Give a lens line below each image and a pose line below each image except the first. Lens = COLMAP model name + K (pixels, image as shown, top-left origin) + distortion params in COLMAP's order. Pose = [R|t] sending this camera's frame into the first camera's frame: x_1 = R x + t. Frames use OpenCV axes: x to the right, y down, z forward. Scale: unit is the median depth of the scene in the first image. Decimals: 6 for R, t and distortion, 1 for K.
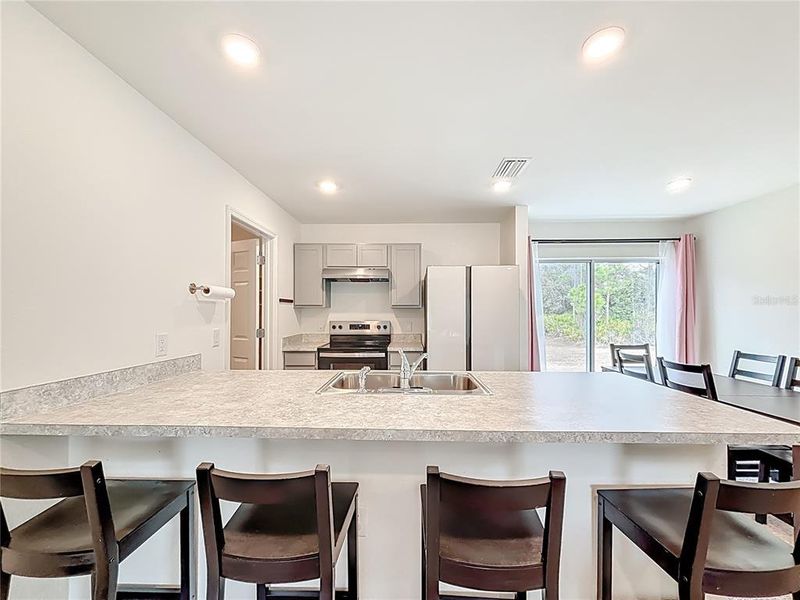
lens RADIAL K [[321.5, 0, 401.4], [0, 321.5, 307.3], [0, 0, 1]] dist [0.002276, -0.001183]
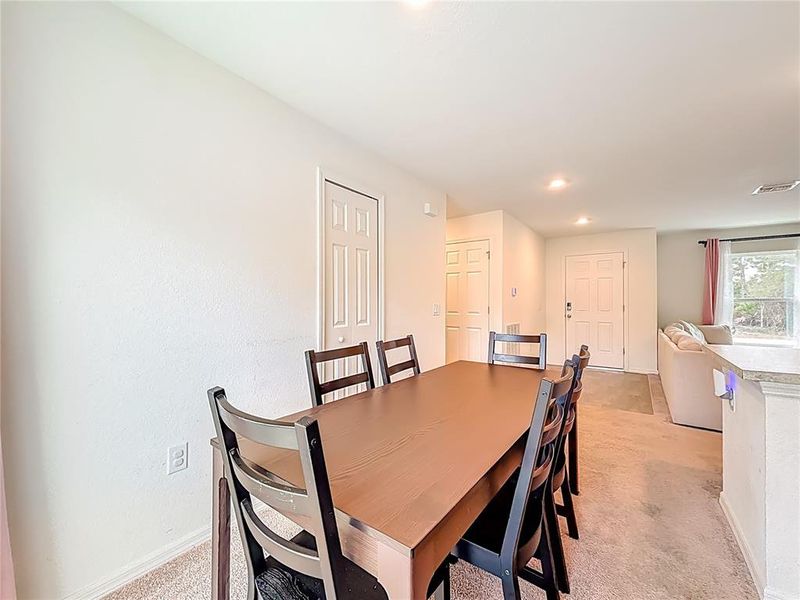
lens RADIAL K [[321.5, 0, 411.5], [0, 321.5, 300.9], [0, 0, 1]] dist [0.002276, -0.001183]
pose [[-0.838899, 0.002639, 0.544281, 0.443827], [-0.007566, 0.999835, -0.016510, 0.043945], [-0.544235, -0.017968, -0.838740, 0.957082]]
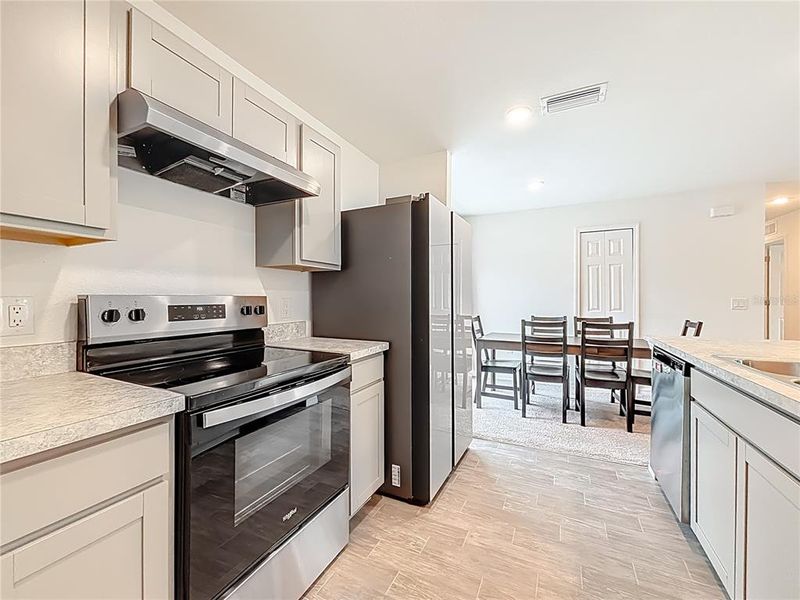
lens RADIAL K [[321.5, 0, 398.6], [0, 321.5, 297.4], [0, 0, 1]] dist [0.002276, -0.001183]
pose [[0.423526, -0.000559, 0.905884, -0.352652], [-0.015095, 0.999857, 0.007675, 0.039532], [-0.905758, -0.016925, 0.423457, 0.661207]]
